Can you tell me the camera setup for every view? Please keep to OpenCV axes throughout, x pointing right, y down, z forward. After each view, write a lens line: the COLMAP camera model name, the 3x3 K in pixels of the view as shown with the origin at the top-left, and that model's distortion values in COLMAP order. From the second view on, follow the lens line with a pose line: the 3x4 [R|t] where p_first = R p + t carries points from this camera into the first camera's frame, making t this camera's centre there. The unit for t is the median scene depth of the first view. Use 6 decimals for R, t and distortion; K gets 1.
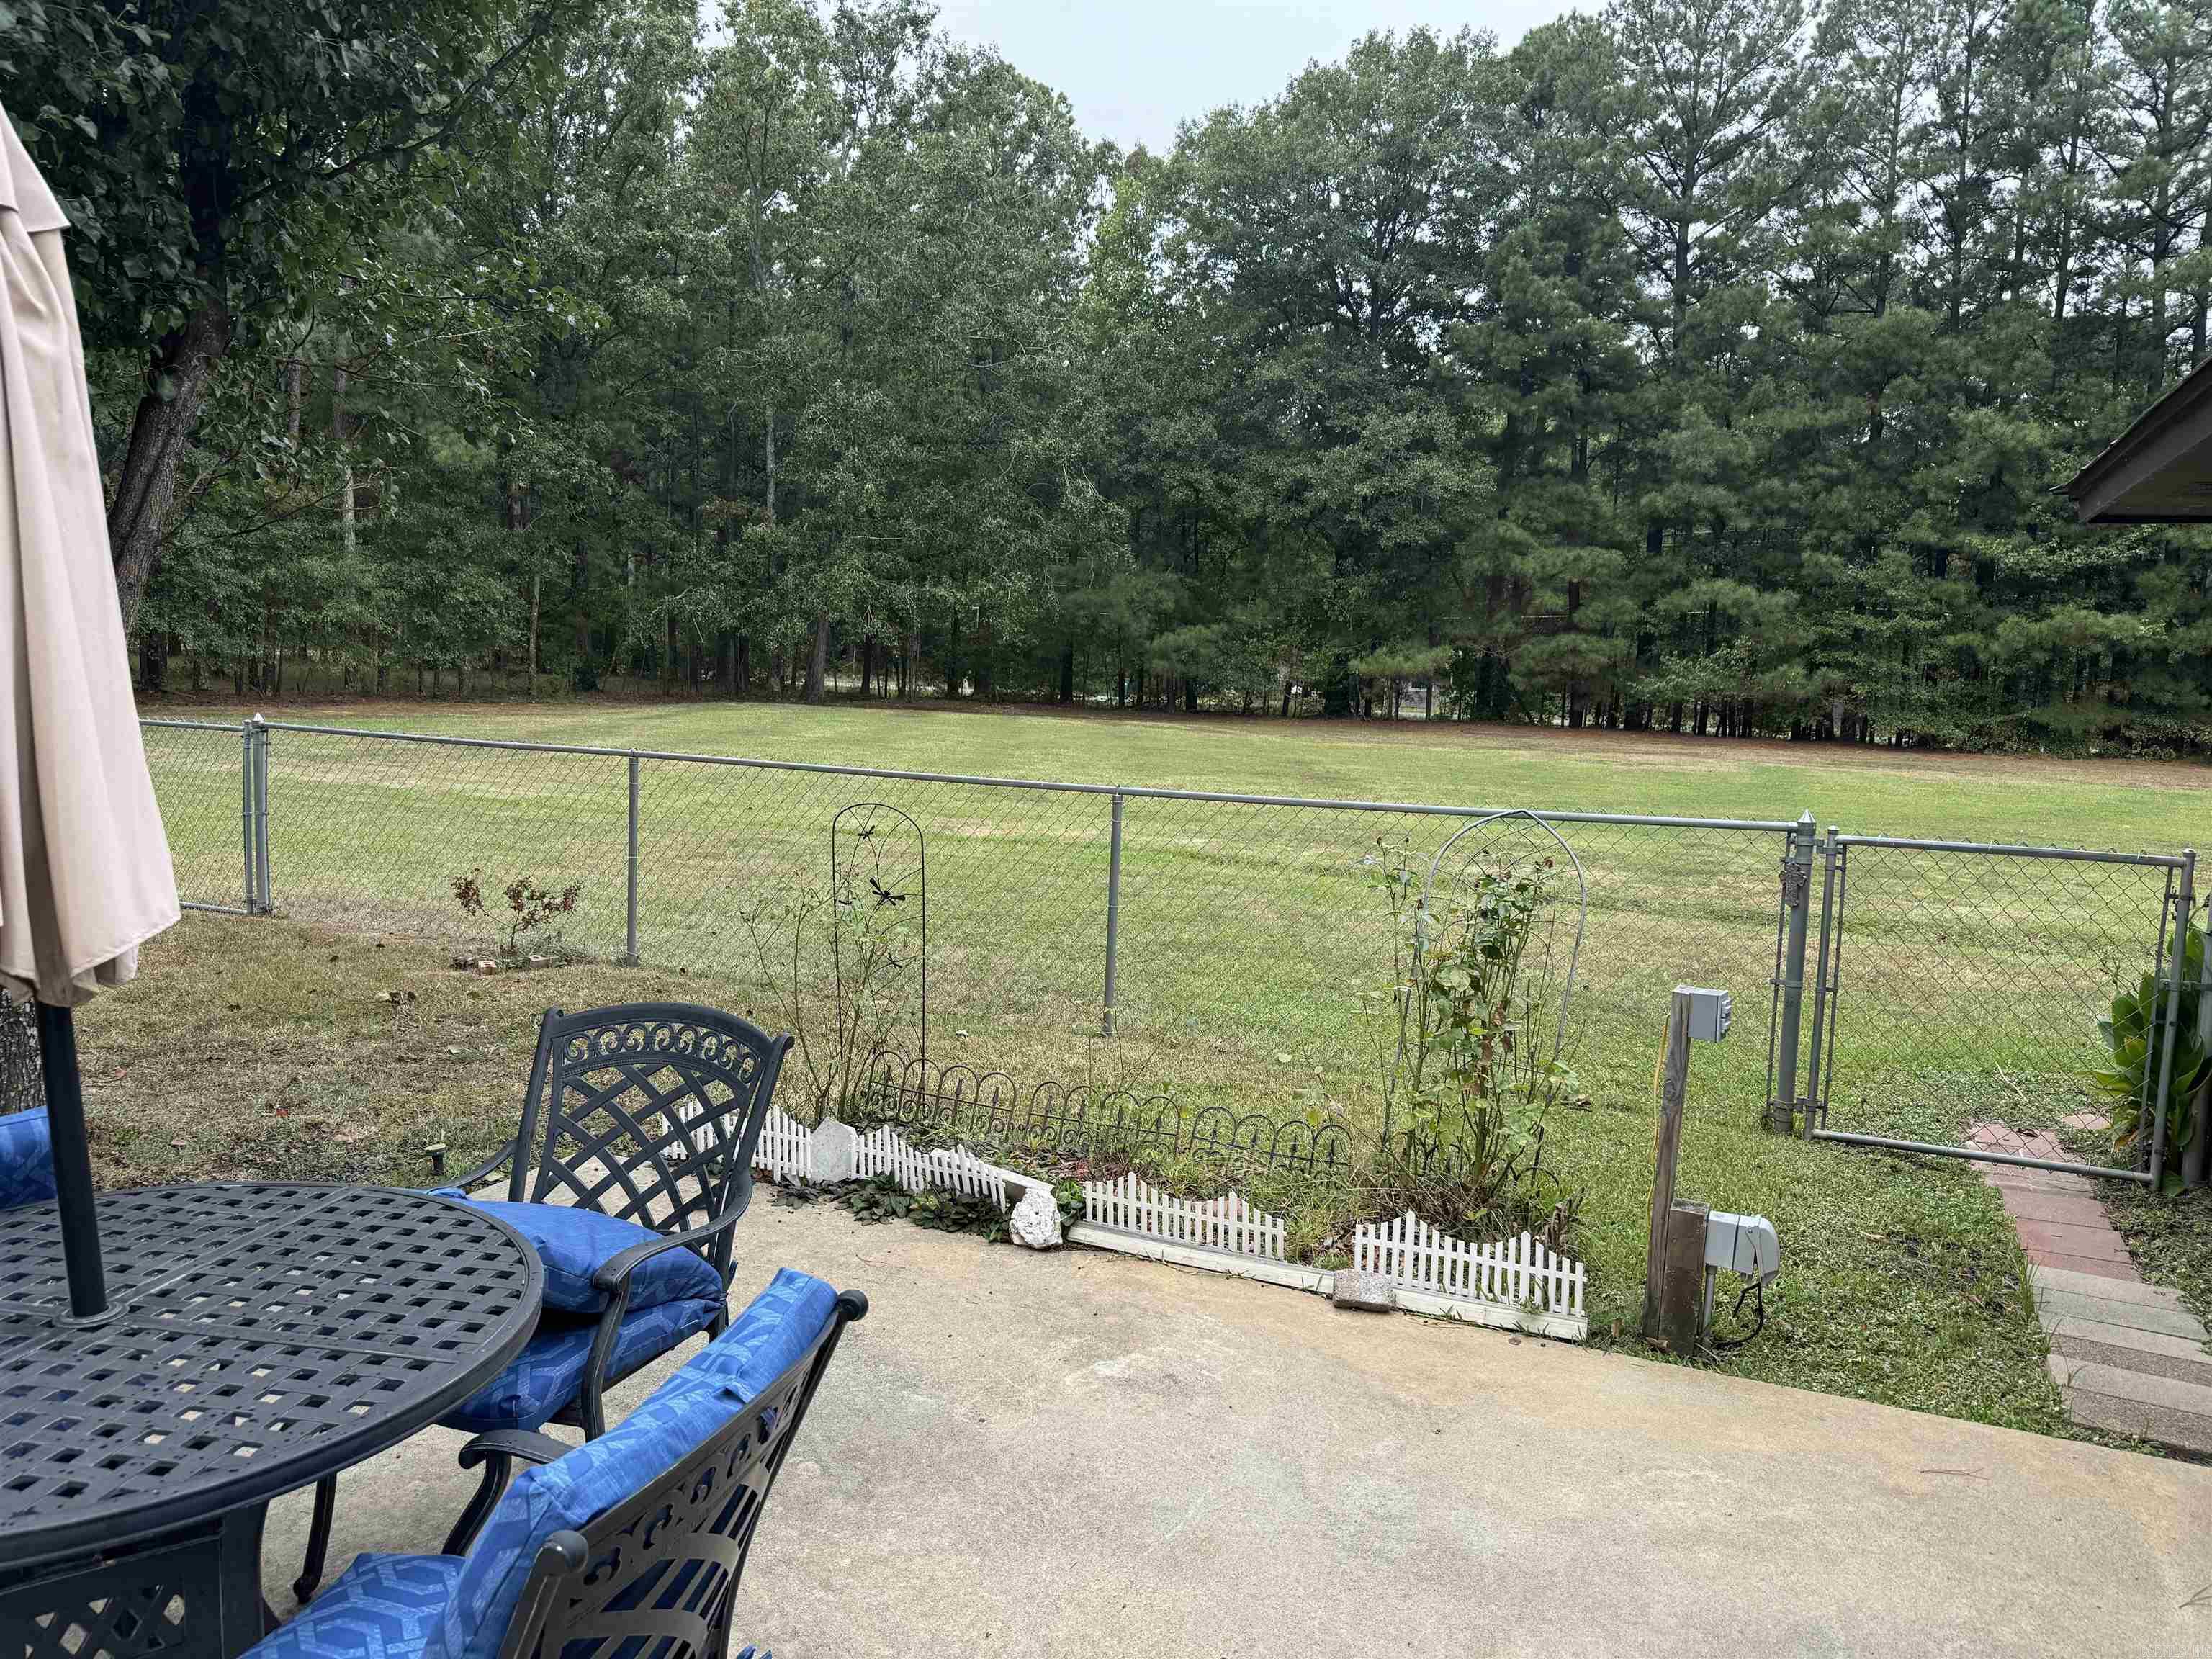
lens RADIAL K [[1581.3, 0, 1163.8], [0, 1581.3, 828.4], [0, 0, 1]] dist [0.025595, -0.029977]
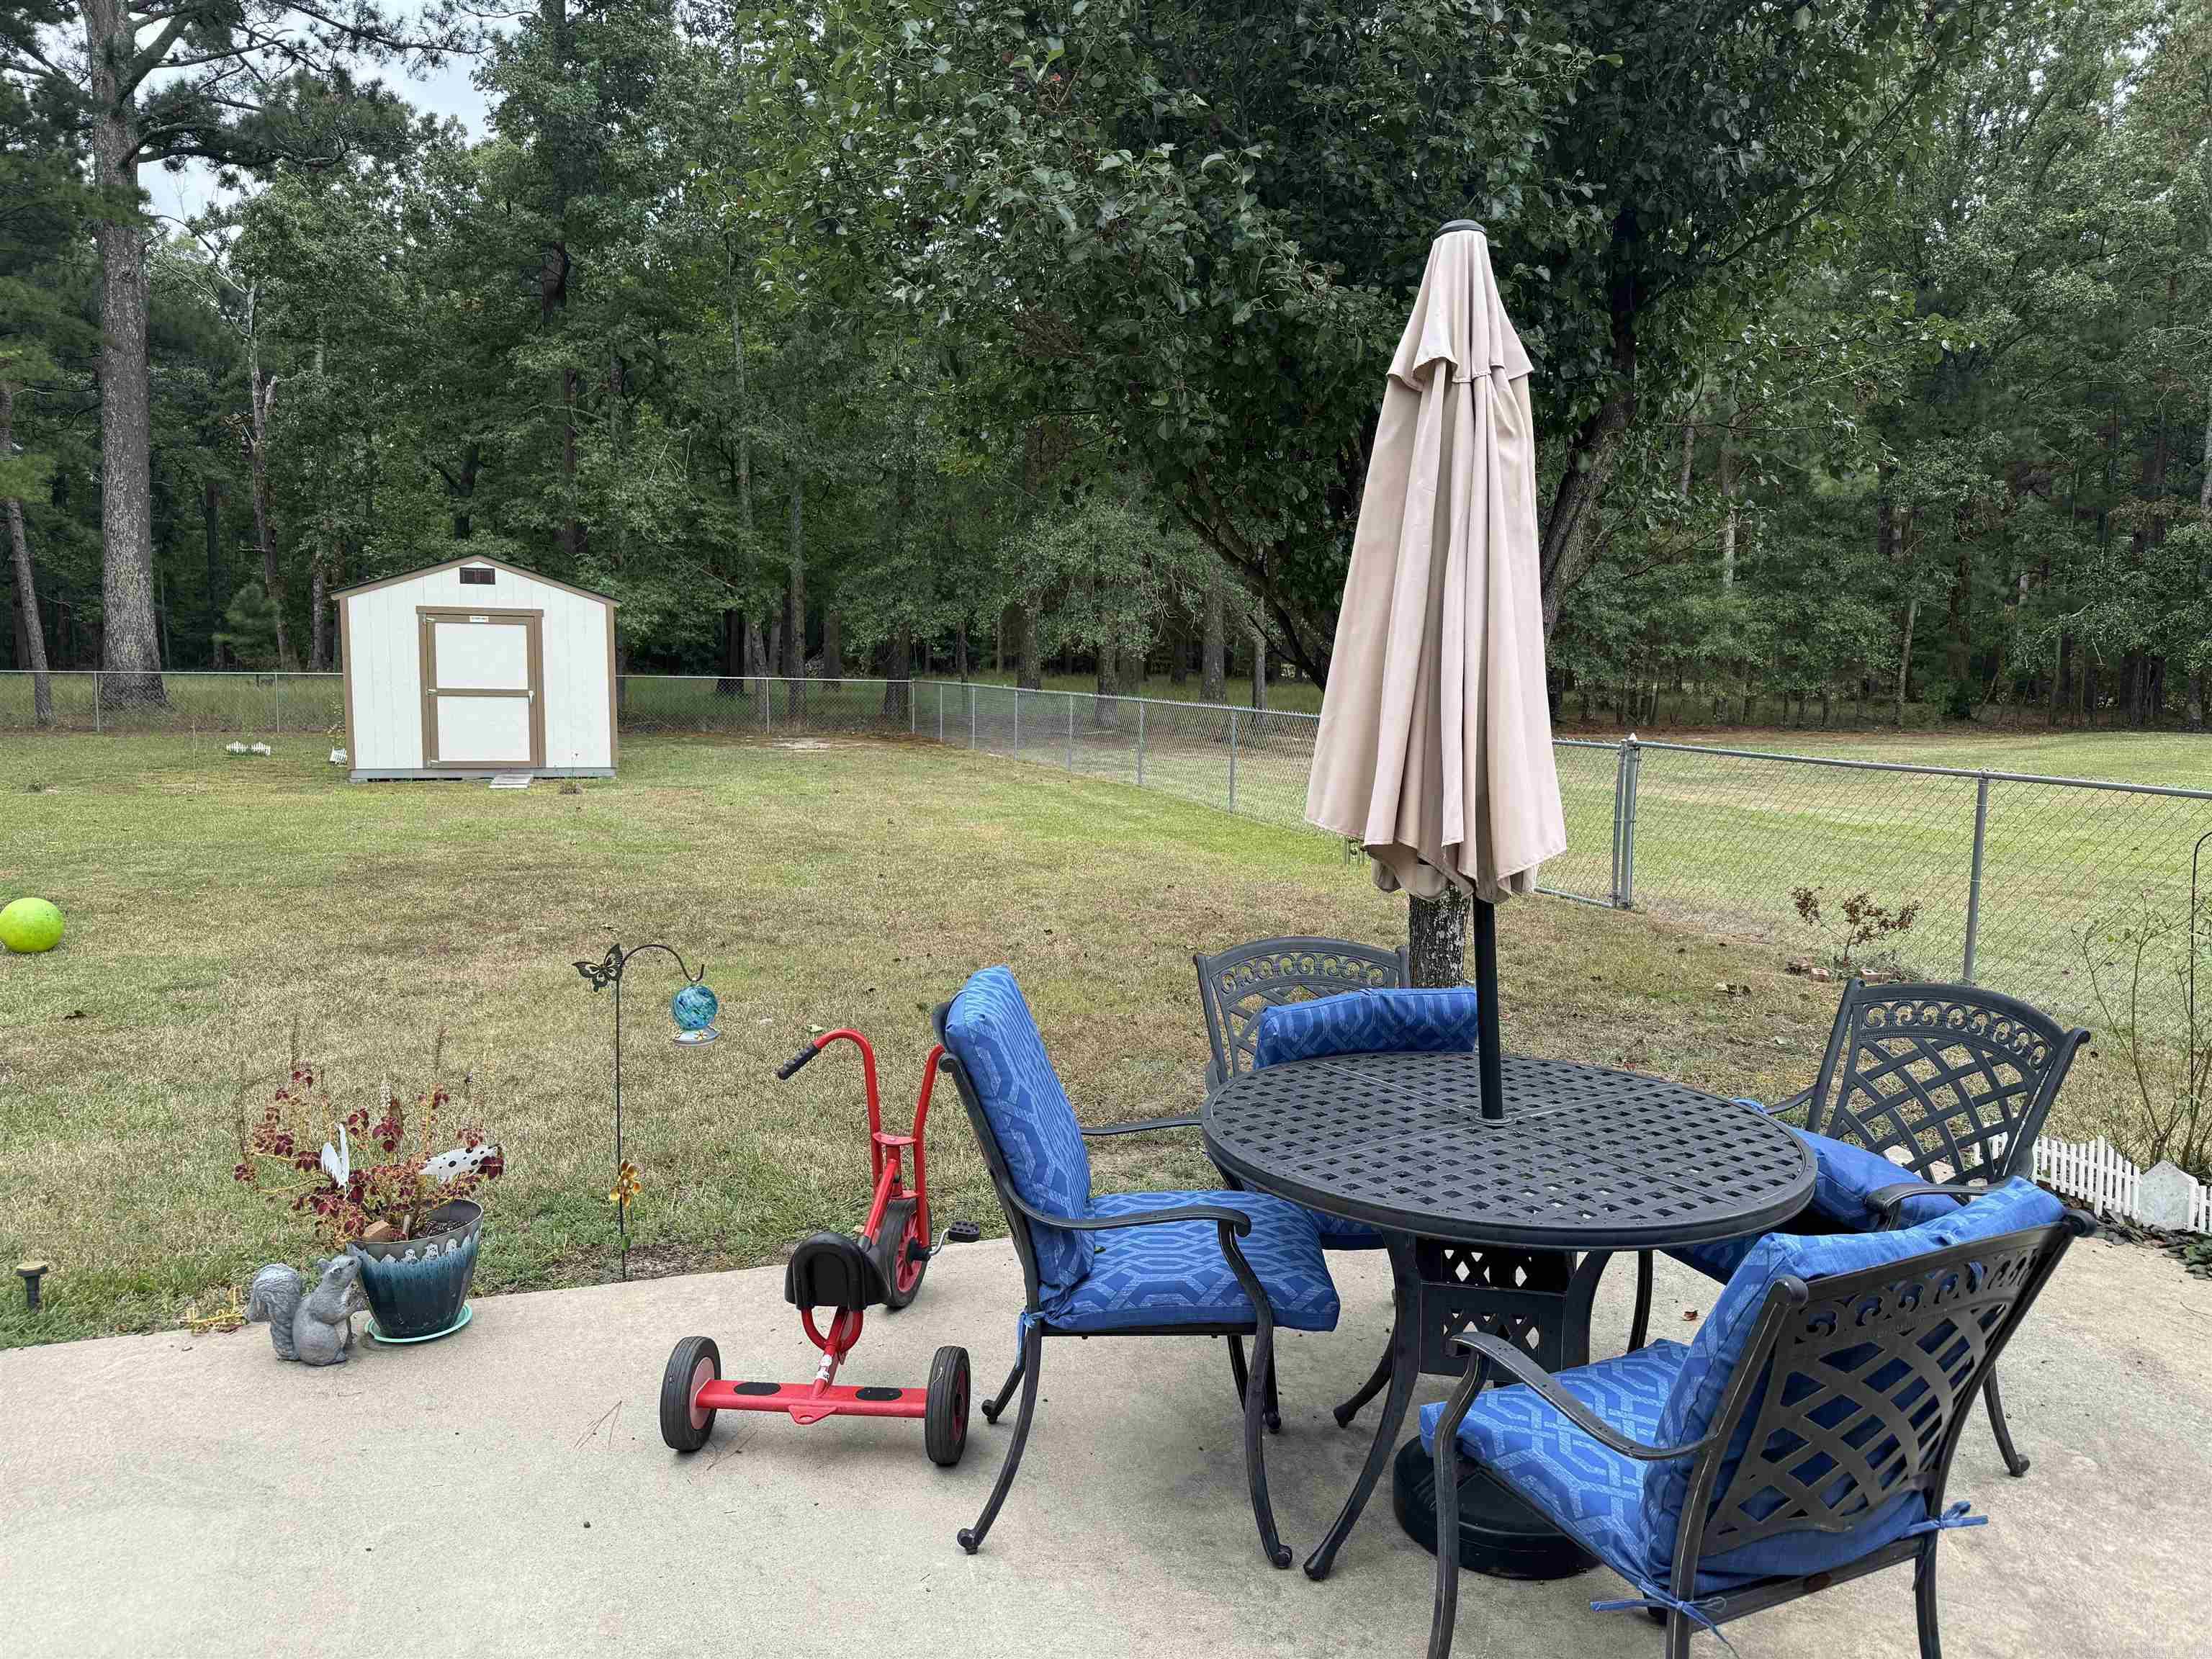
lens RADIAL K [[1596.5, 0, 1078.3], [0, 1596.5, 803.8], [0, 0, 1]] dist [0.077748, -0.102168]
pose [[0.660163, 0.043012, -0.749890, 0.054162], [-0.070563, 0.997495, -0.004906, 0.018157], [0.747800, 0.056153, 0.661545, -0.090013]]
